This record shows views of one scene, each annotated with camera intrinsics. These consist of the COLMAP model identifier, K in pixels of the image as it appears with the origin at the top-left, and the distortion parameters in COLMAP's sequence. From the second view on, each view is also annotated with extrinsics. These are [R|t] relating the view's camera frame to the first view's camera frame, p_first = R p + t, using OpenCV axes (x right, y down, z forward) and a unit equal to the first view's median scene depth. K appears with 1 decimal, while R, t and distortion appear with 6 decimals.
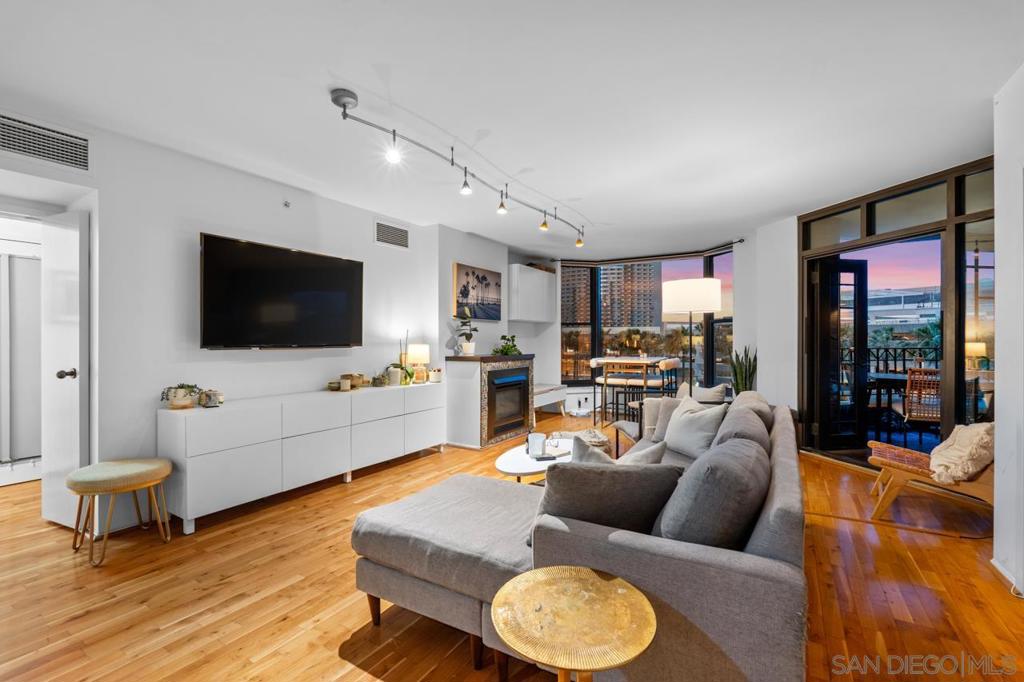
lens RADIAL K [[446.4, 0, 509.7], [0, 446.4, 341.0], [0, 0, 1]] dist [-0.002716, -0.000682]
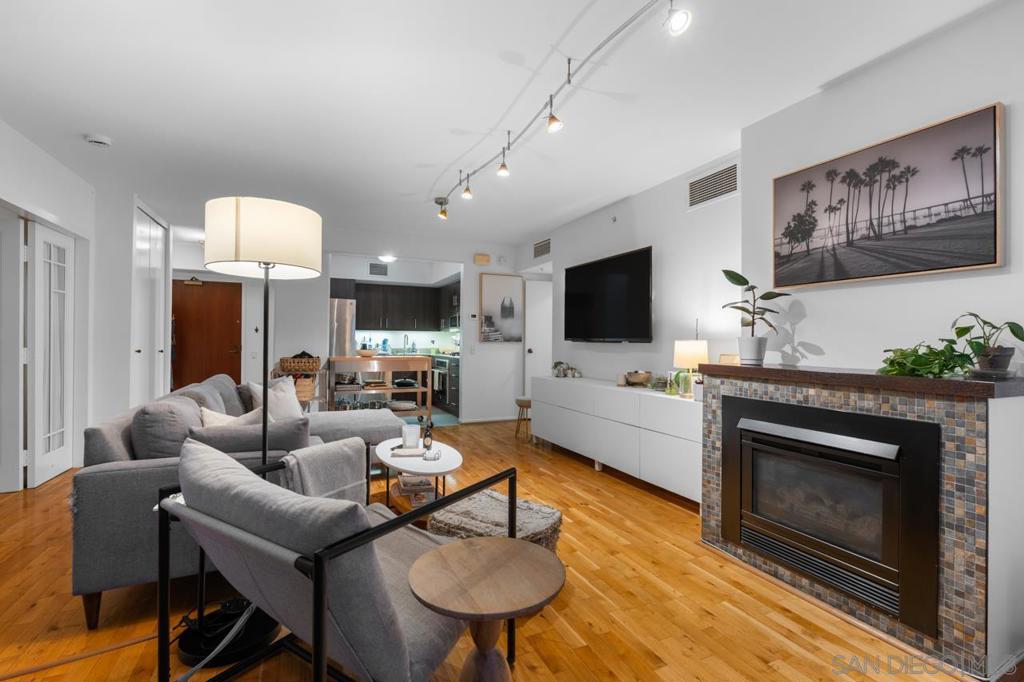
lens RADIAL K [[458.3, 0, 514.0], [0, 458.3, 338.0], [0, 0, 1]] dist [-0.002480, -0.000913]
pose [[-0.544535, -0.008896, -0.838691, 0.500084], [-0.010993, 0.999934, -0.003469, 0.009714], [0.838666, 0.007331, -0.544597, 1.099555]]
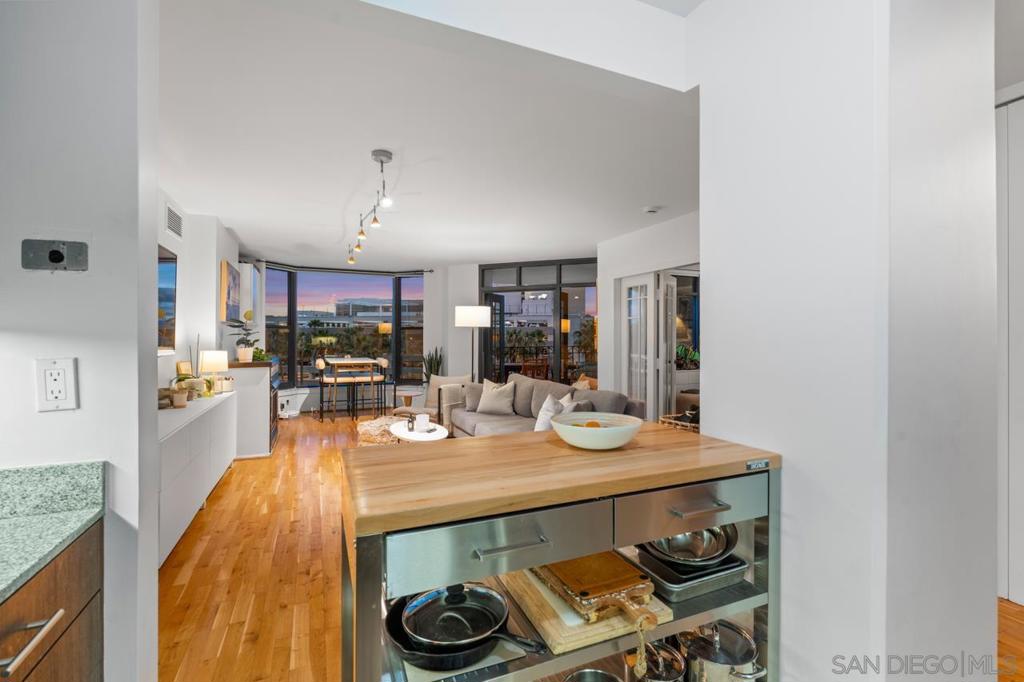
lens RADIAL K [[458.3, 0, 514.0], [0, 458.3, 338.0], [0, 0, 1]] dist [-0.002480, -0.000913]
pose [[0.565052, 0.003249, 0.825049, -0.591443], [0.000934, 0.999989, -0.004578, -0.012446], [-0.825054, 0.003357, 0.565043, -0.016185]]
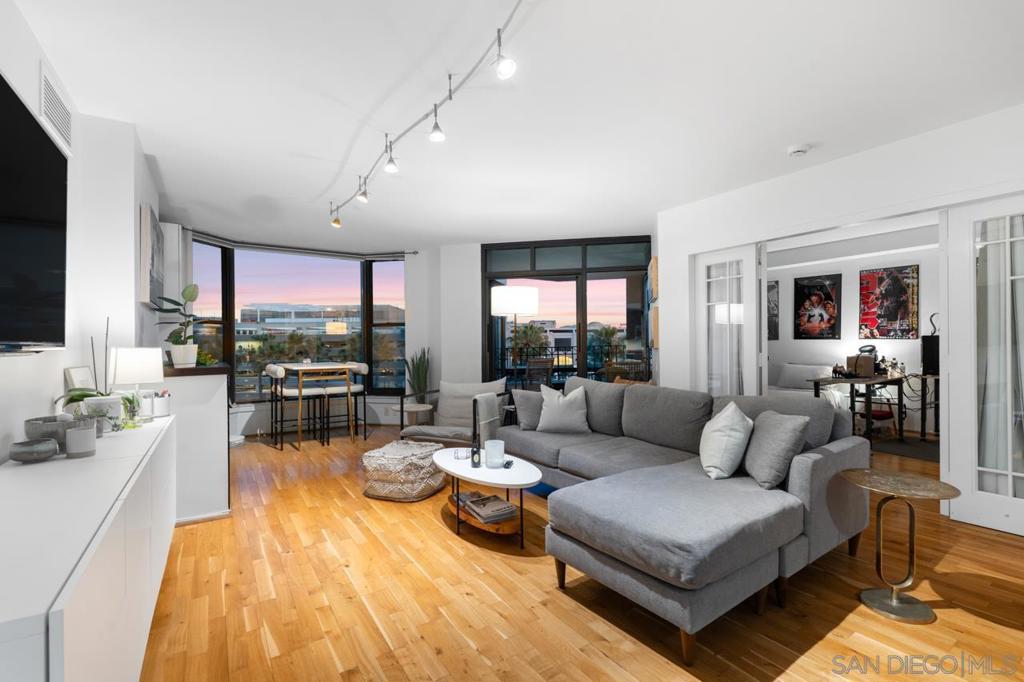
lens RADIAL K [[455.1, 0, 509.9], [0, 455.1, 344.8], [0, 0, 1]] dist [-0.001969, -0.000391]
pose [[0.419760, -0.002279, 0.907632, -0.476036], [0.012065, 0.999922, -0.003069, 0.011483], [-0.907555, 0.012239, 0.419755, 0.367836]]
